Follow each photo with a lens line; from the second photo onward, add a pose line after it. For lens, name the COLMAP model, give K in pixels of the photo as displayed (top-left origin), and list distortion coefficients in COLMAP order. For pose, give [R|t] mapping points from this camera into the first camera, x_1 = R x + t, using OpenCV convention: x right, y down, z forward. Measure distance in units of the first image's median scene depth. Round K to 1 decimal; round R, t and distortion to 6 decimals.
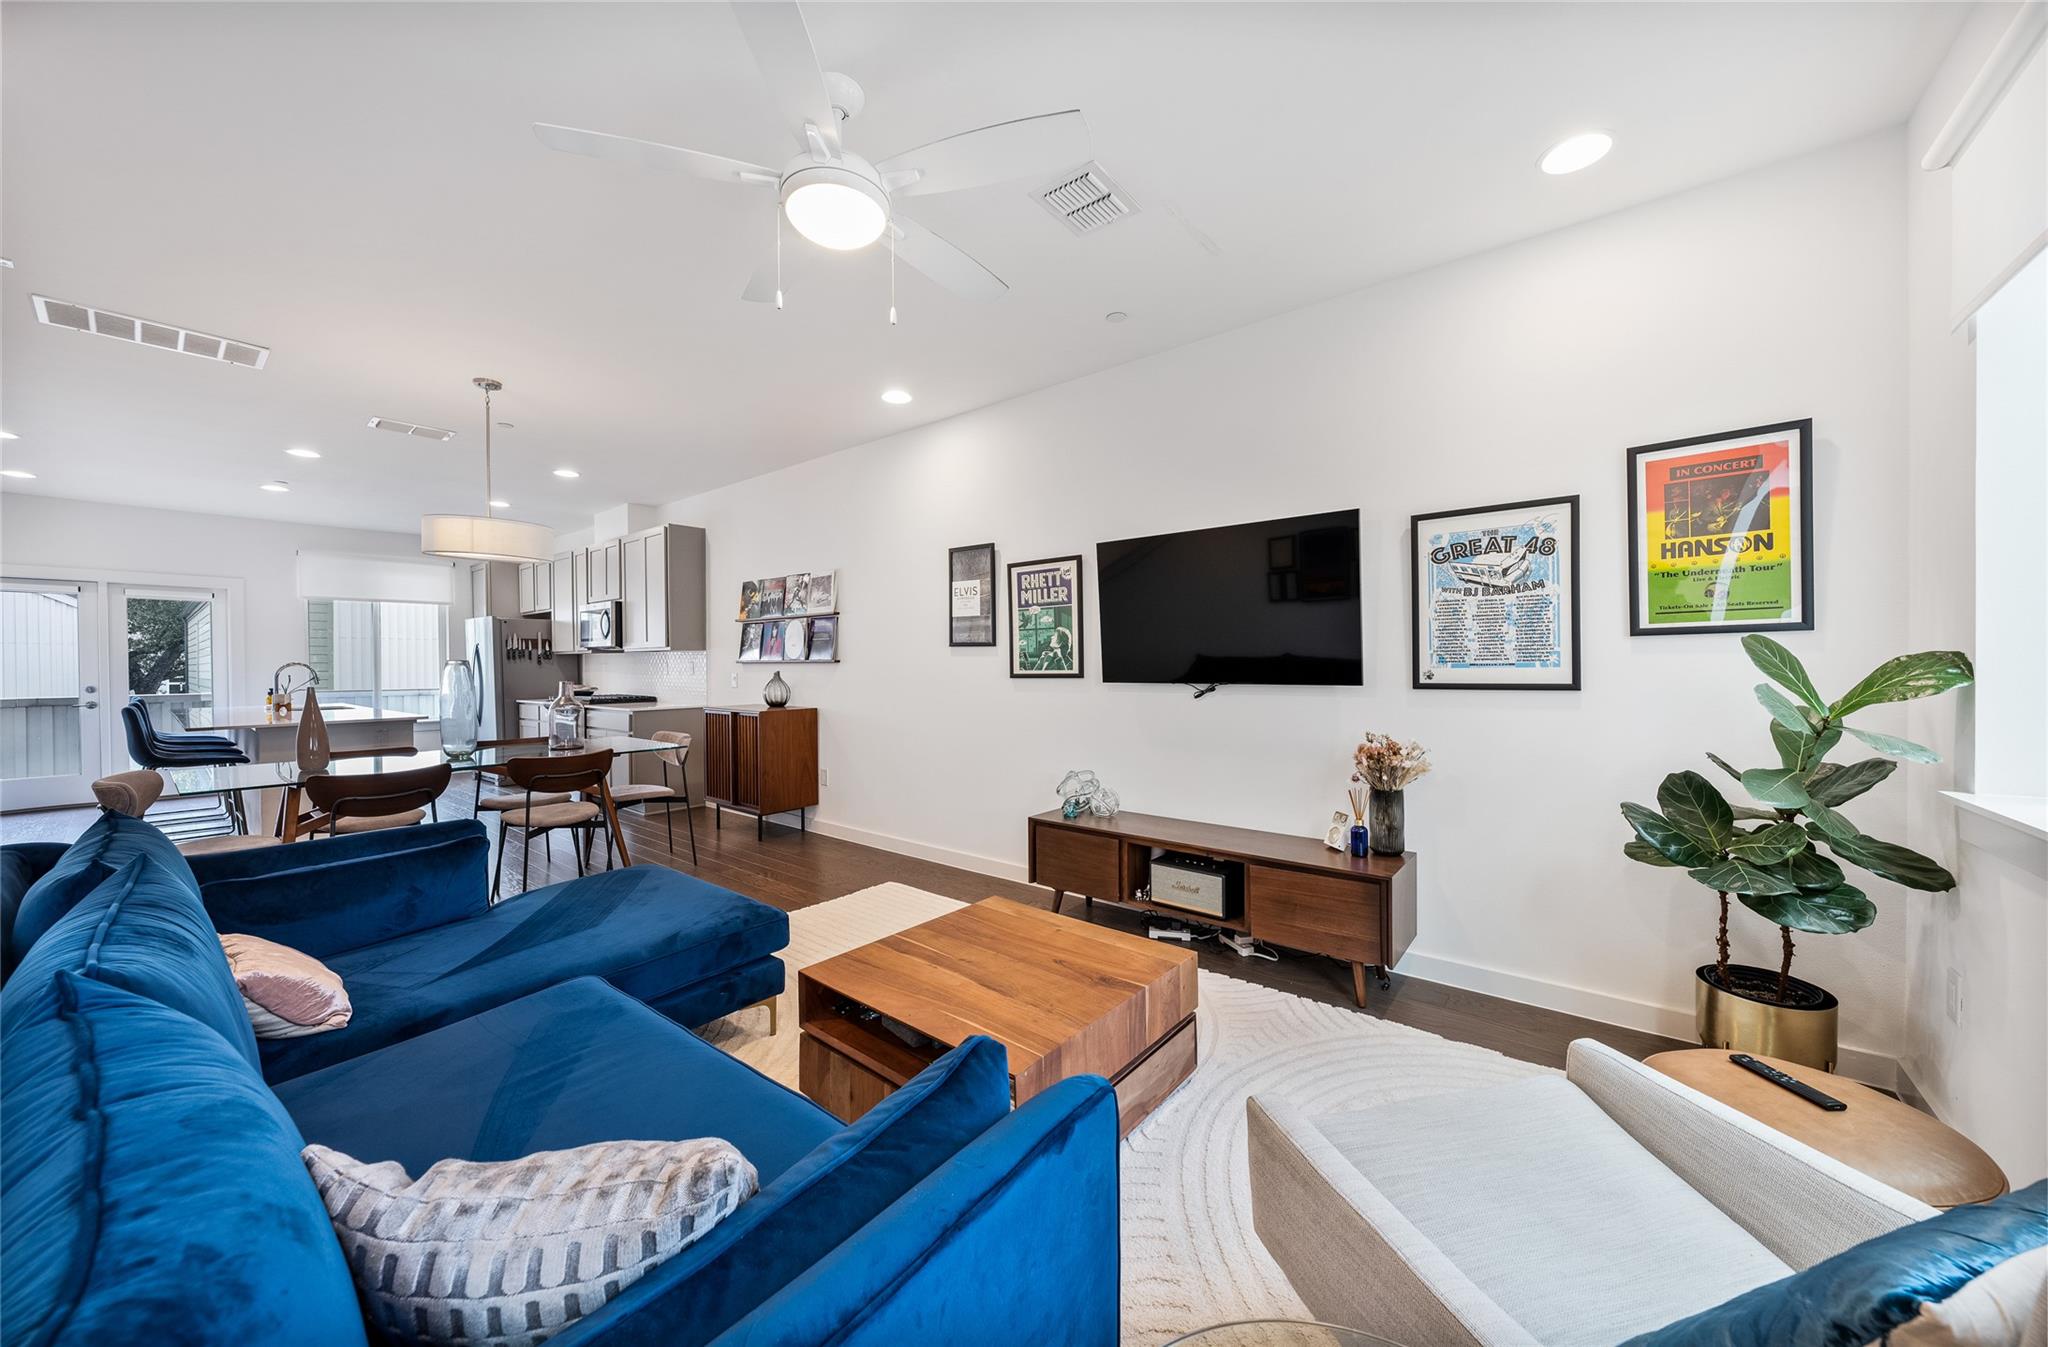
lens RADIAL K [[723.7, 0, 1022.1], [0, 723.7, 665.3], [0, 0, 1]] dist [0.000457, 0.000036]
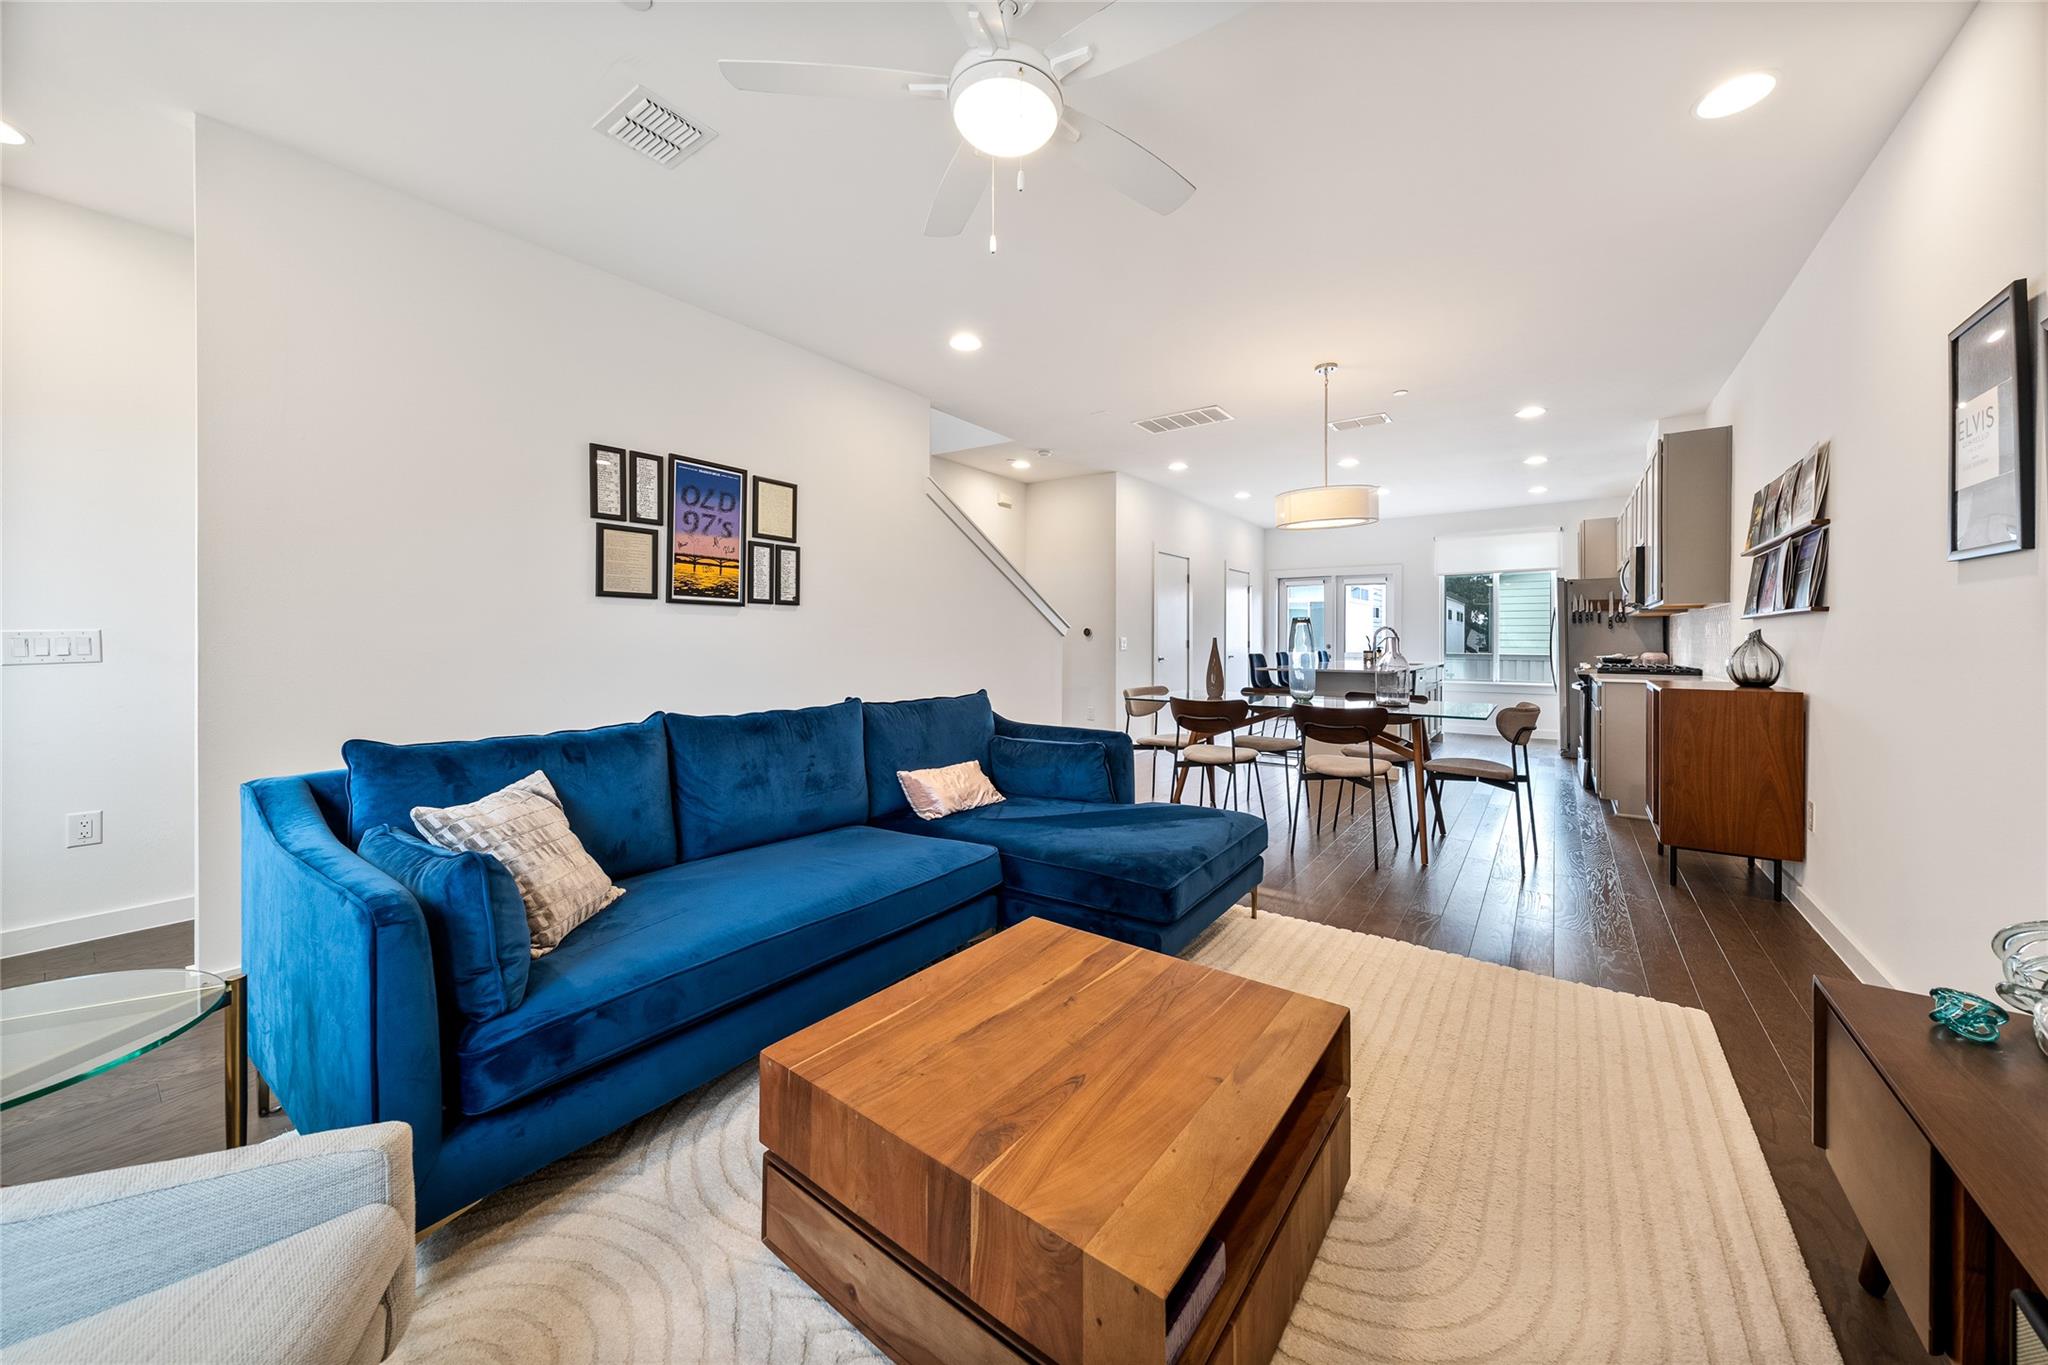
lens RADIAL K [[710.2, 0, 1023.0], [0, 710.2, 645.1], [0, 0, 1]] dist [-0.001712, -0.000022]
pose [[0.046638, 0.011102, -0.998850, 0.248444], [-0.004814, 0.999929, 0.010889, 0.019691], [0.998900, 0.004301, 0.046688, 0.371317]]
